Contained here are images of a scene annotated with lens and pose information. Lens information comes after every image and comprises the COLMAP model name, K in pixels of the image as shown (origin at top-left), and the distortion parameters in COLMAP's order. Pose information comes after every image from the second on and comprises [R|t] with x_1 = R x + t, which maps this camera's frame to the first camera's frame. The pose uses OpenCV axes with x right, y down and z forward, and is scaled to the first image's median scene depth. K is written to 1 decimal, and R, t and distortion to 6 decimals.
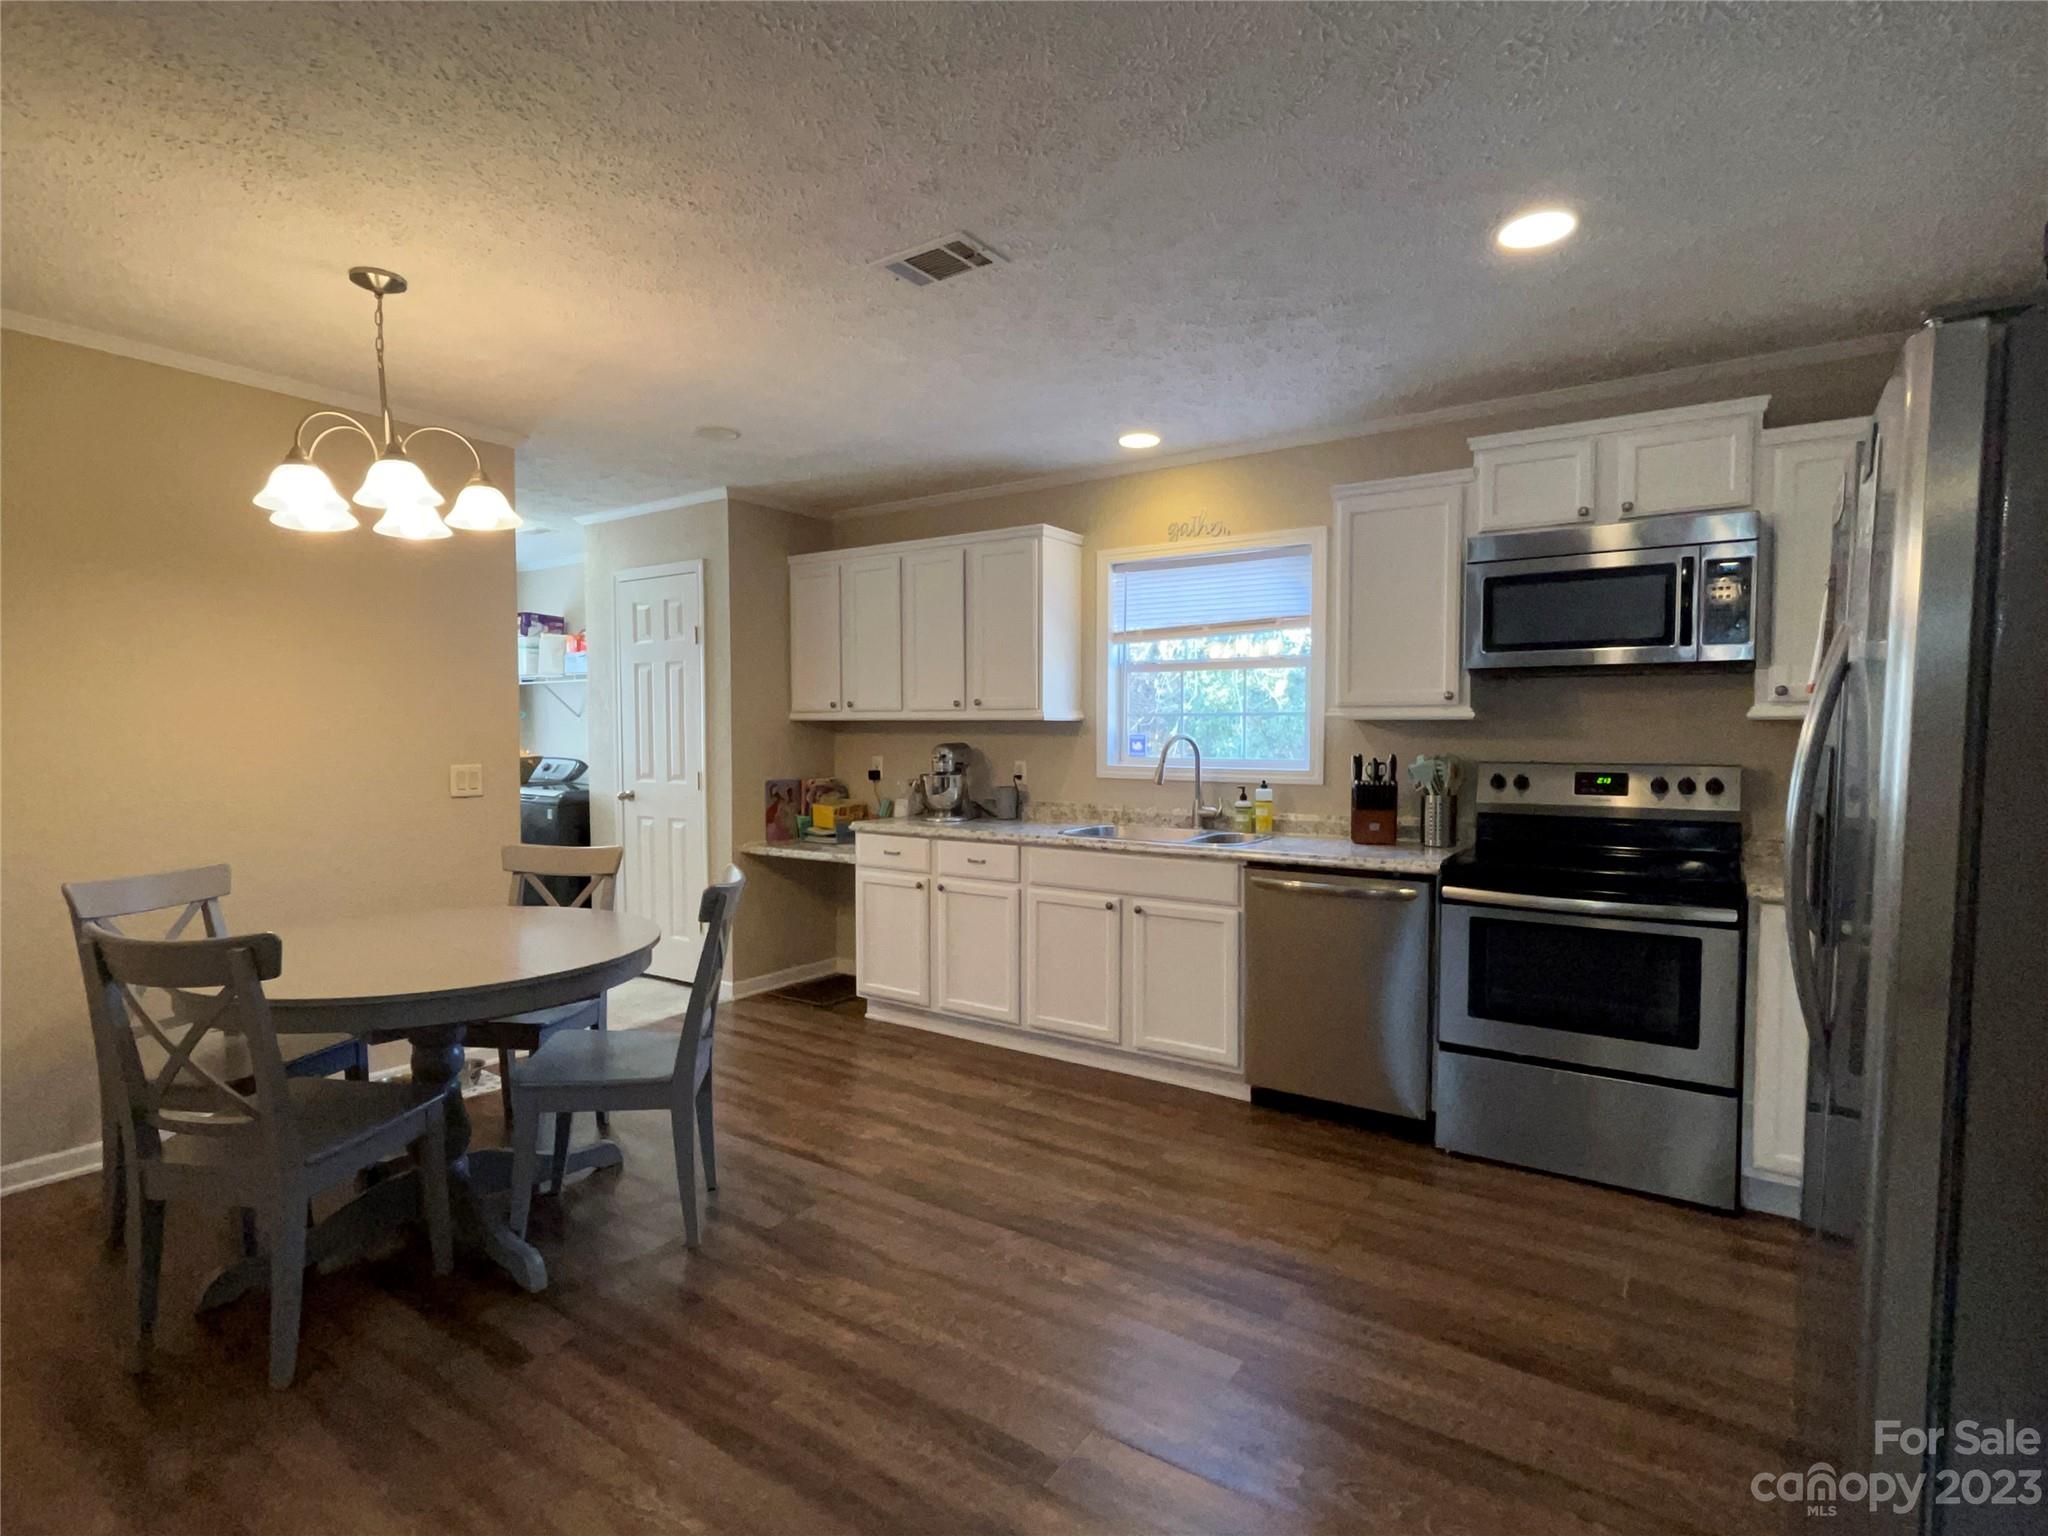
lens RADIAL K [[1033.9, 0, 1023.7], [0, 1033.9, 779.0], [0, 0, 1]] dist [-0.002044, -0.000361]
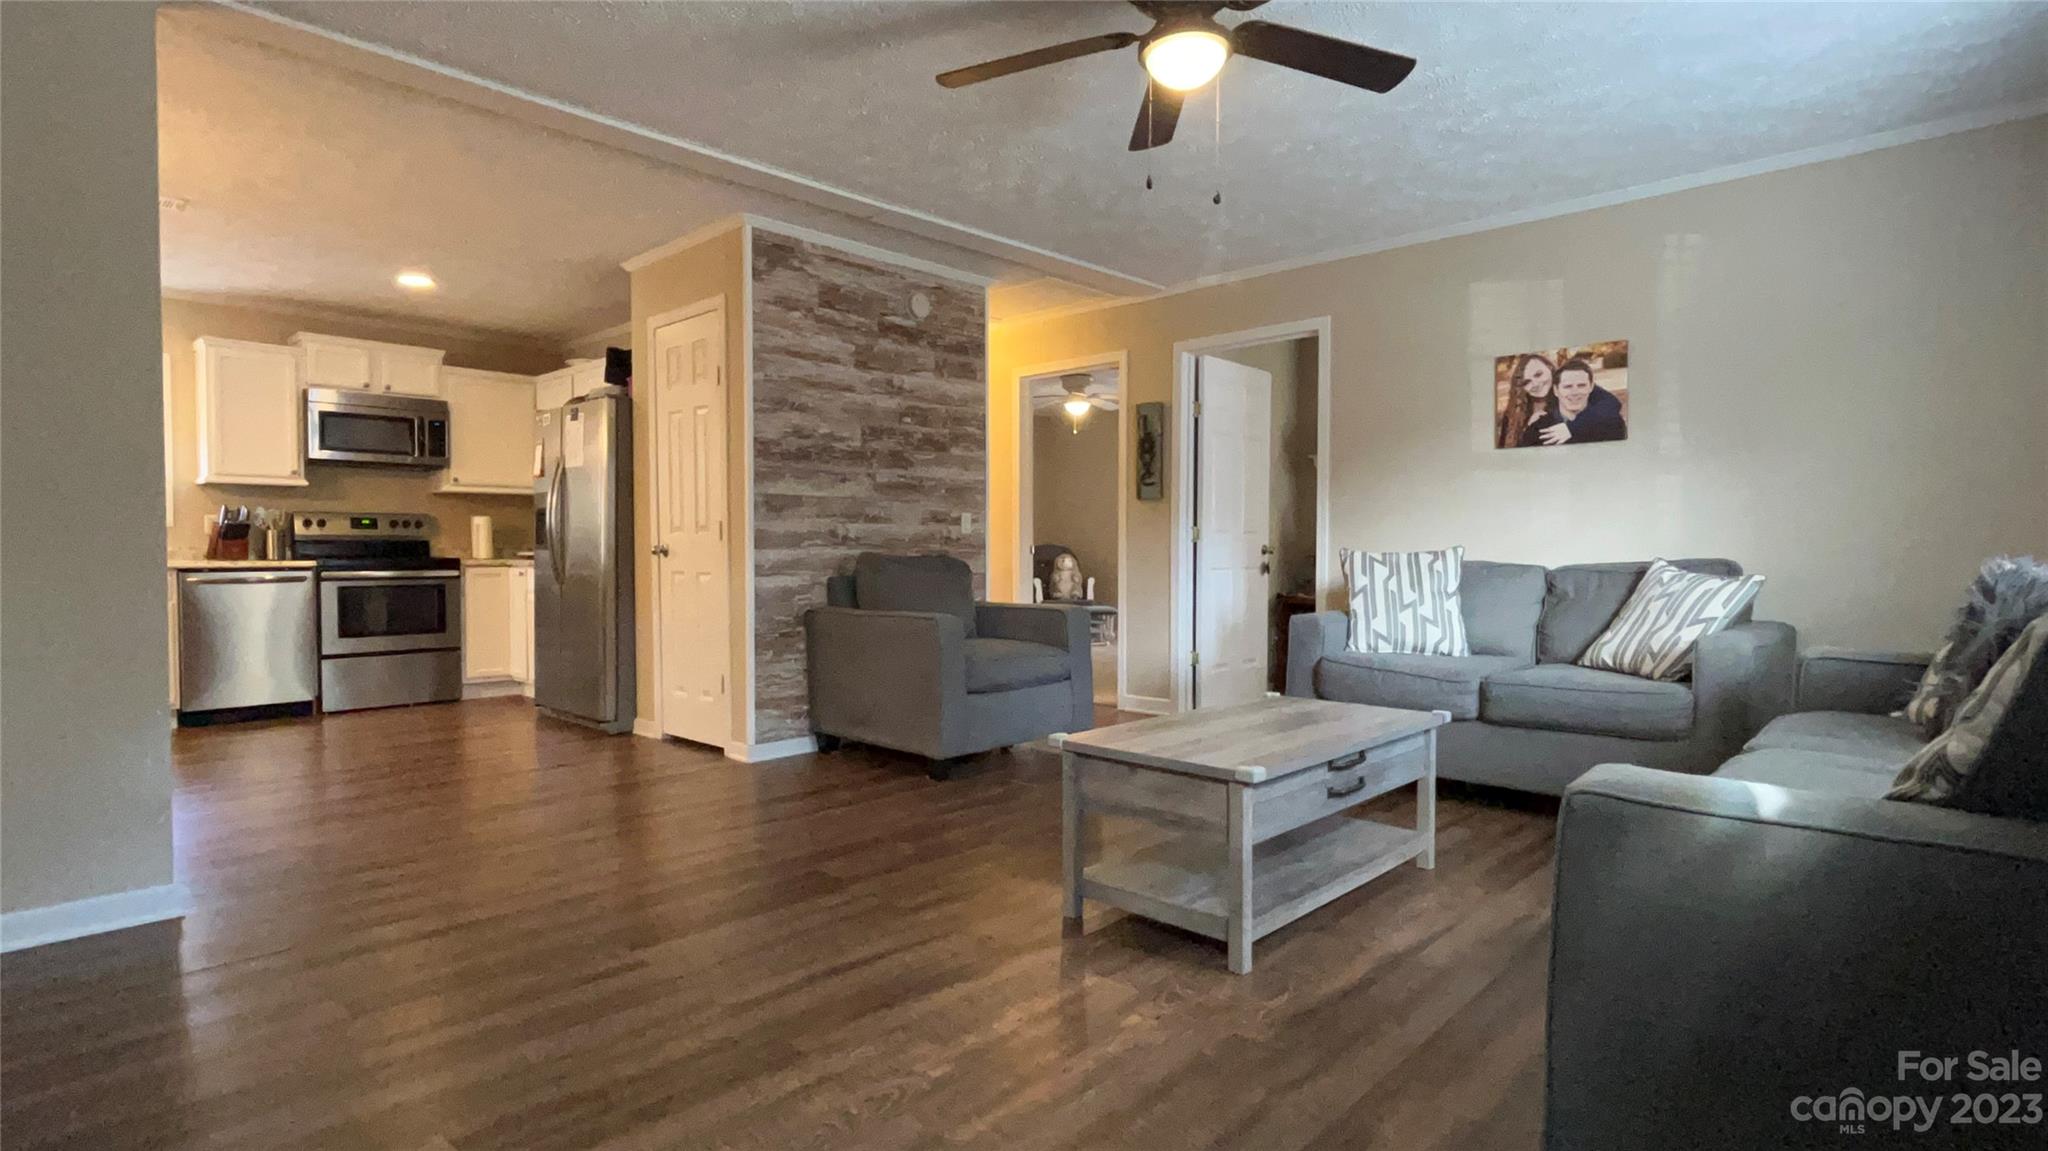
lens RADIAL K [[1044.5, 0, 1012.8], [0, 1044.5, 576.9], [0, 0, 1]] dist [0.005773, -0.000405]
pose [[0.164684, -0.027965, 0.985950, -1.007450], [0.046564, 0.998704, 0.020549, 0.103458], [-0.985247, 0.042526, 0.165772, -0.445796]]
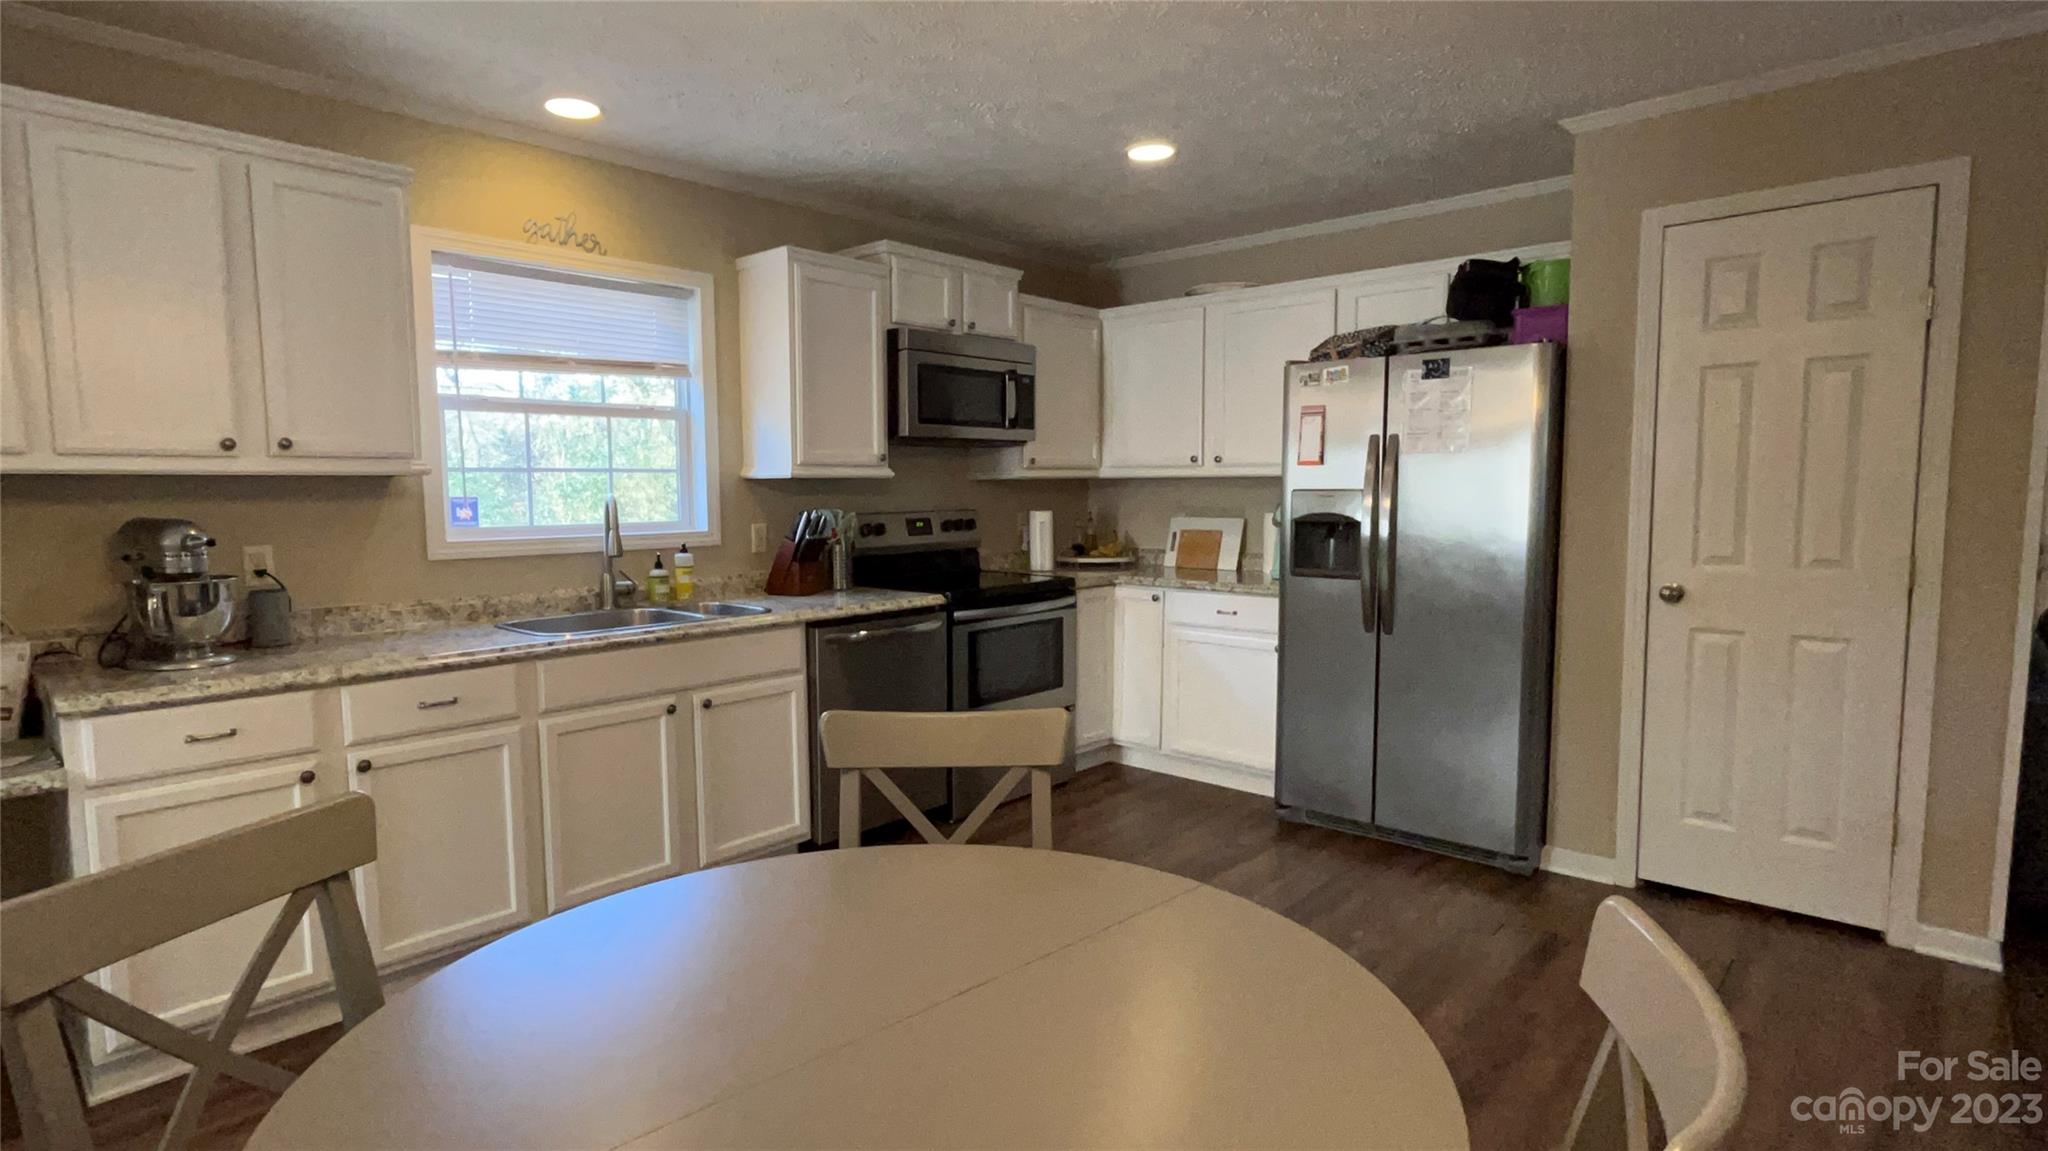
lens RADIAL K [[1044.5, 0, 1025.7], [0, 1044.5, 572.3], [0, 0, 1]] dist [0.005773, -0.000405]
pose [[0.121183, -0.084860, 0.988996, -0.645272], [0.055458, 0.995362, 0.078611, -0.029871], [-0.991080, 0.045321, 0.125327, 0.593287]]
